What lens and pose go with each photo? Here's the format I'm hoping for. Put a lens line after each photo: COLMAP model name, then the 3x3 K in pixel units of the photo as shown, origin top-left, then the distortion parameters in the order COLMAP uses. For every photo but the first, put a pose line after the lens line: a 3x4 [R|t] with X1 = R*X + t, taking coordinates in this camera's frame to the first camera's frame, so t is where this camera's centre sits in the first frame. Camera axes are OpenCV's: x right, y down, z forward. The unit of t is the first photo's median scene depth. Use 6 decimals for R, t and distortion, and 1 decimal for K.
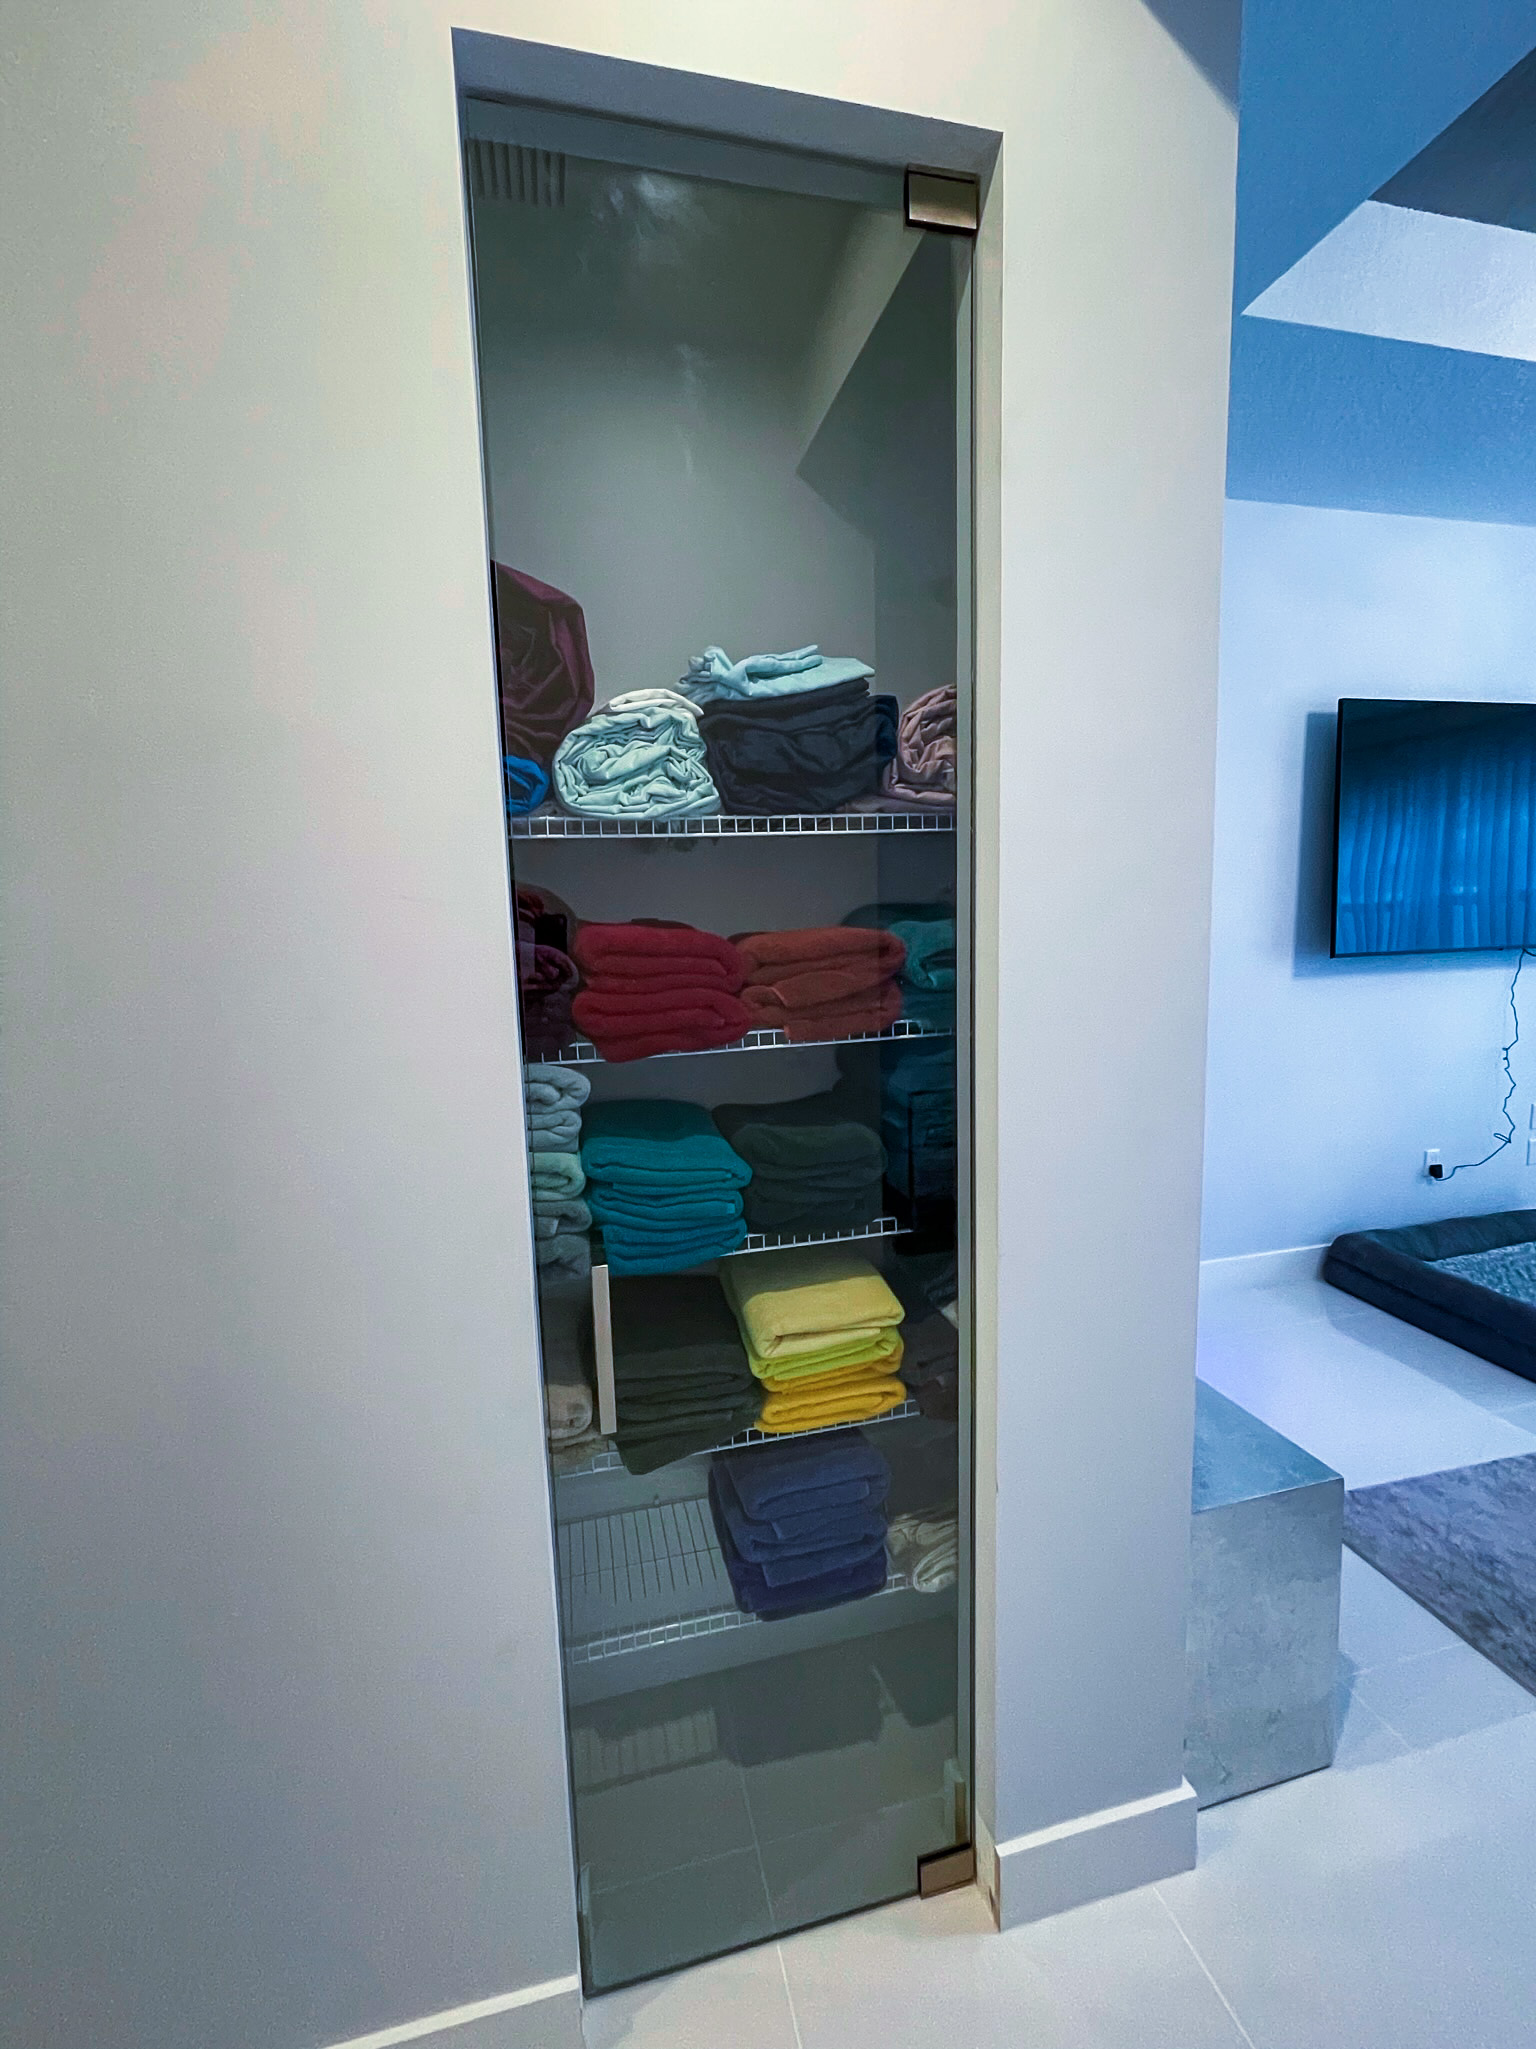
lens RADIAL K [[819.7, 0, 763.2], [0, 819.7, 1032.6], [0, 0, 1]] dist [-0.002768, -0.000338]
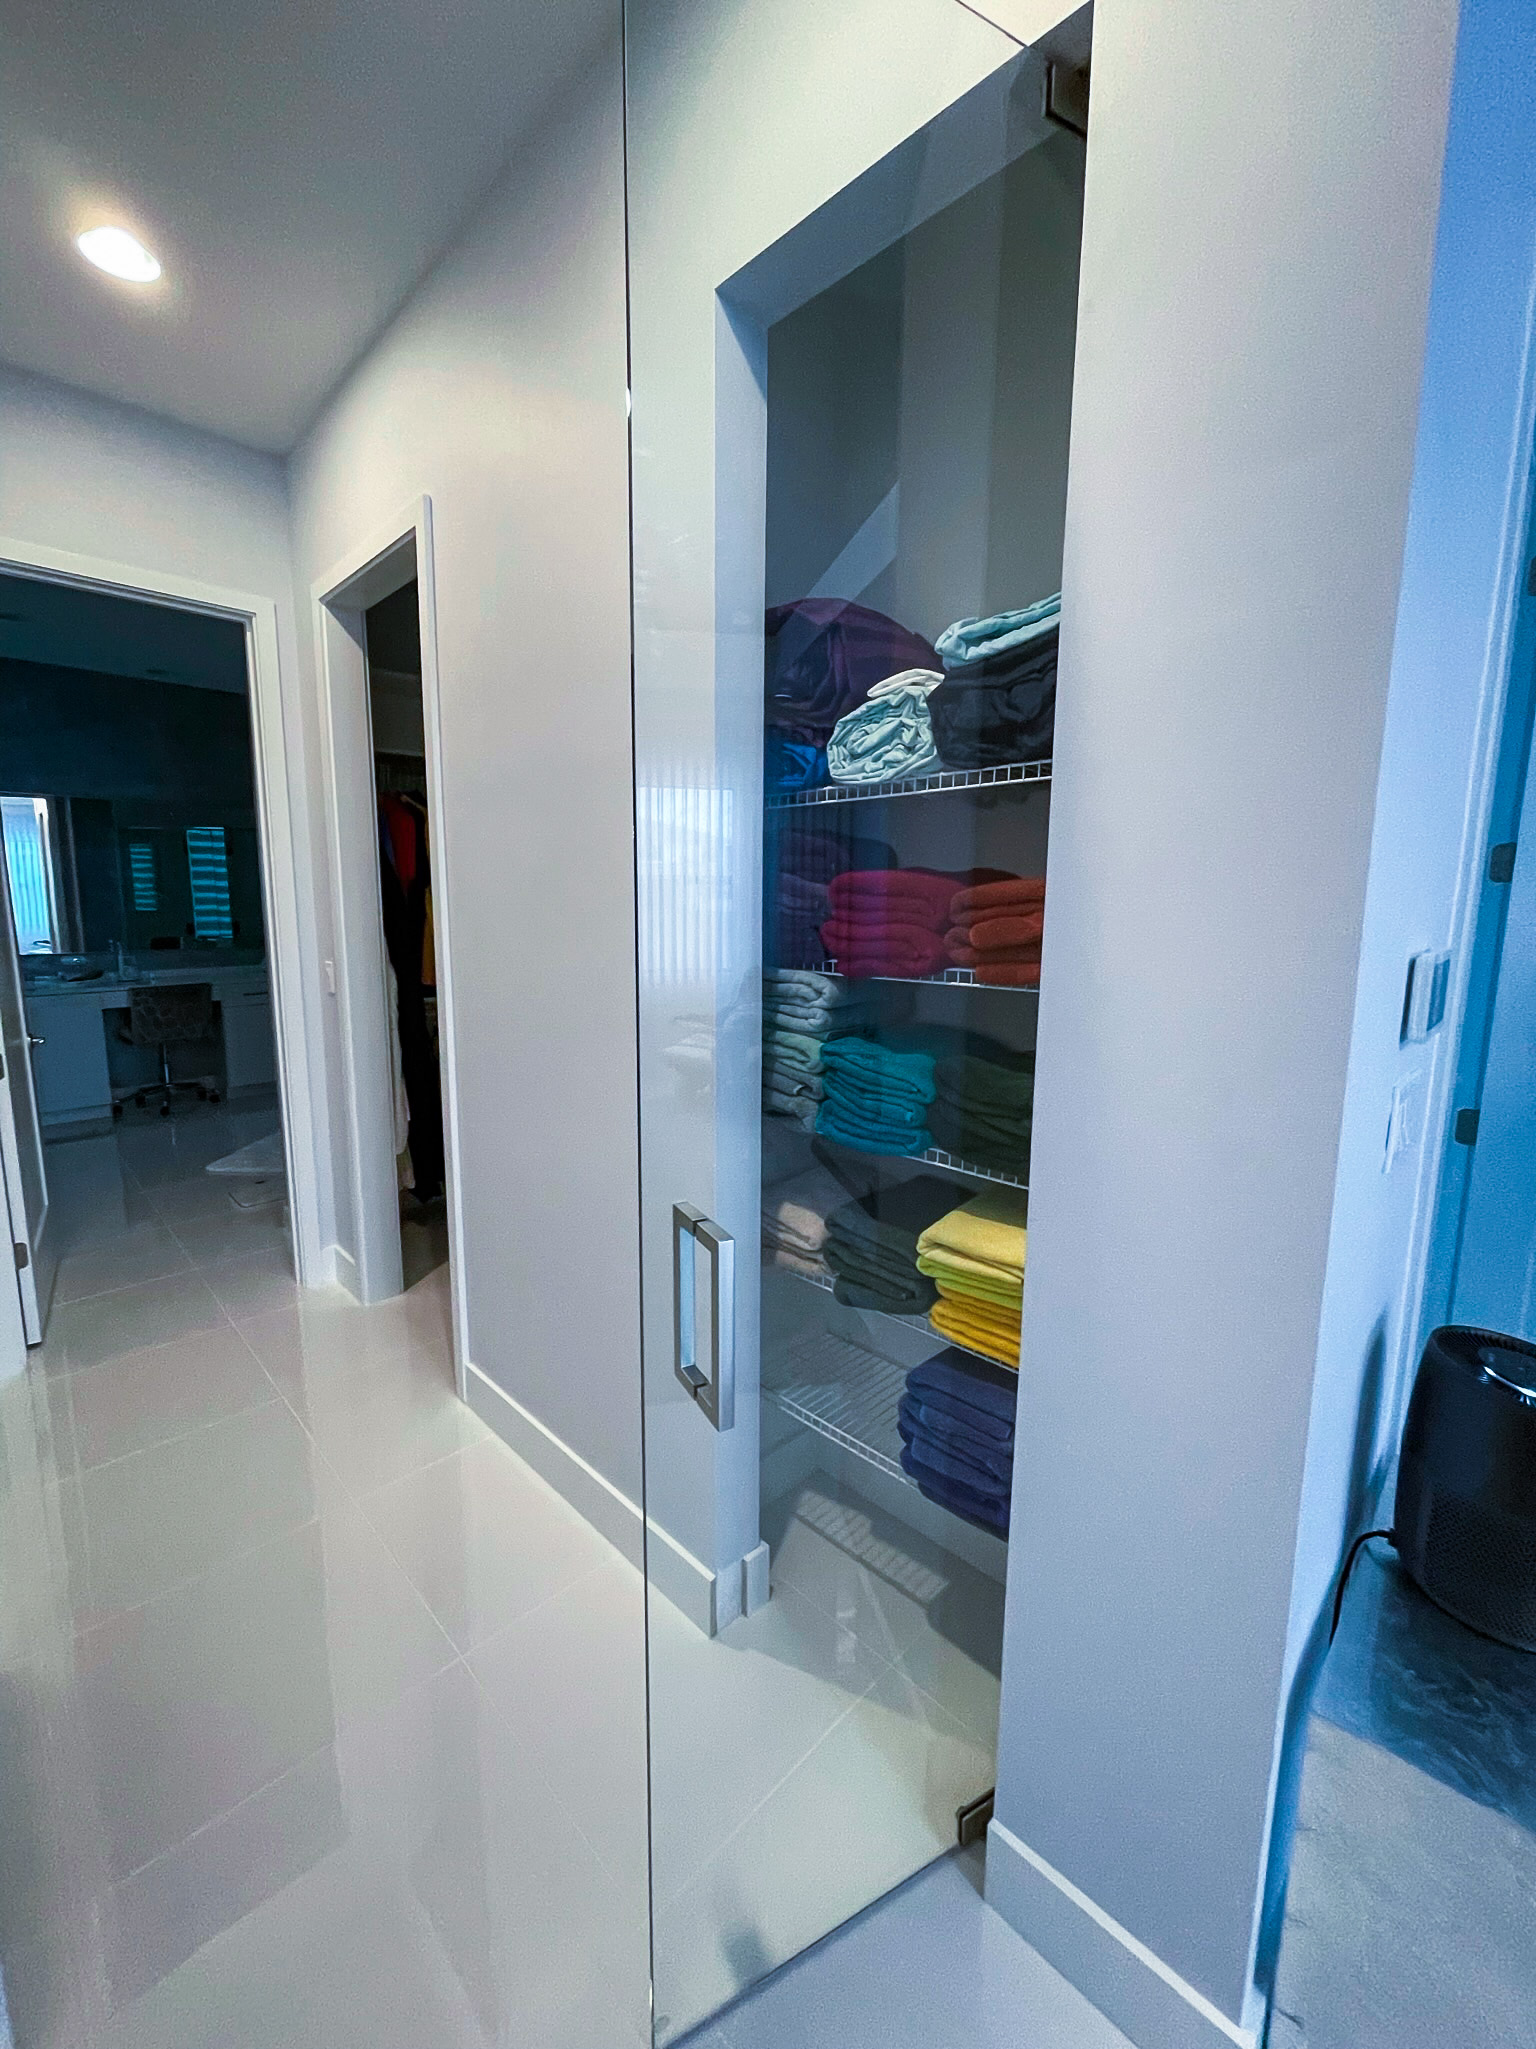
lens RADIAL K [[819.7, 0, 763.2], [0, 819.7, 1010.7], [0, 0, 1]] dist [-0.002768, -0.000338]
pose [[0.528908, 0.157529, -0.833931, 0.829378], [-0.122852, 0.986484, 0.108429, -0.034873], [0.839740, 0.045101, 0.541112, 0.202040]]
